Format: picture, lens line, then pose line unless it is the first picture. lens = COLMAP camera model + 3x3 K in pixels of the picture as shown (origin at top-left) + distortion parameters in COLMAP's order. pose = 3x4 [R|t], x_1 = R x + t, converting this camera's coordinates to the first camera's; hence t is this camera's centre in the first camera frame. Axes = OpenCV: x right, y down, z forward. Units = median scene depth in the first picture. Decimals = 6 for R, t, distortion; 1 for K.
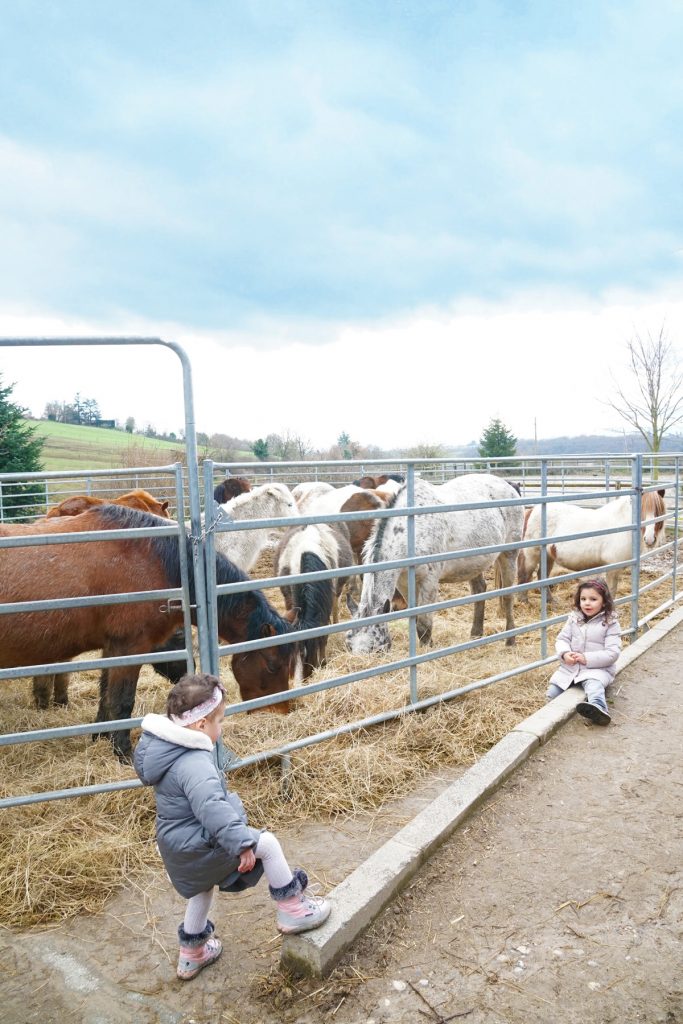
lens RADIAL K [[738.3, 0, 346.2], [0, 738.3, 508.3], [0, 0, 1]] dist [-0.136872, 0.122954]
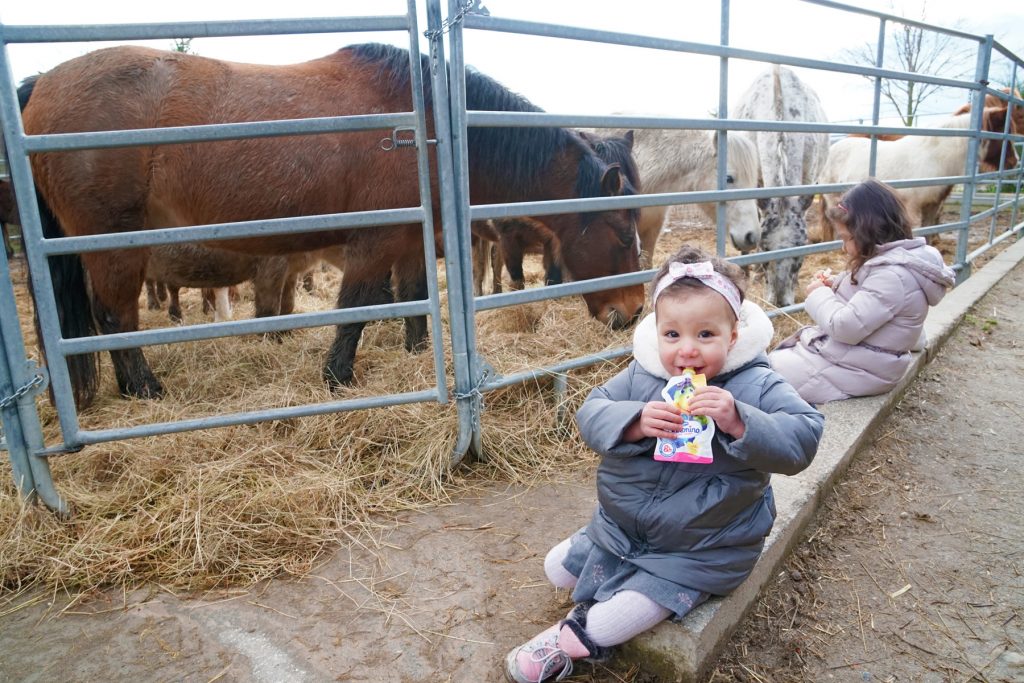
lens RADIAL K [[738.3, 0, 512.0], [0, 738.3, 341.5], [0, 0, 1]] dist [-0.136872, 0.122954]
pose [[0.998279, 0.002716, -0.058587, -0.122571], [0.007617, 0.984464, 0.175422, 0.248830], [0.058153, -0.175567, 0.982748, 0.408850]]
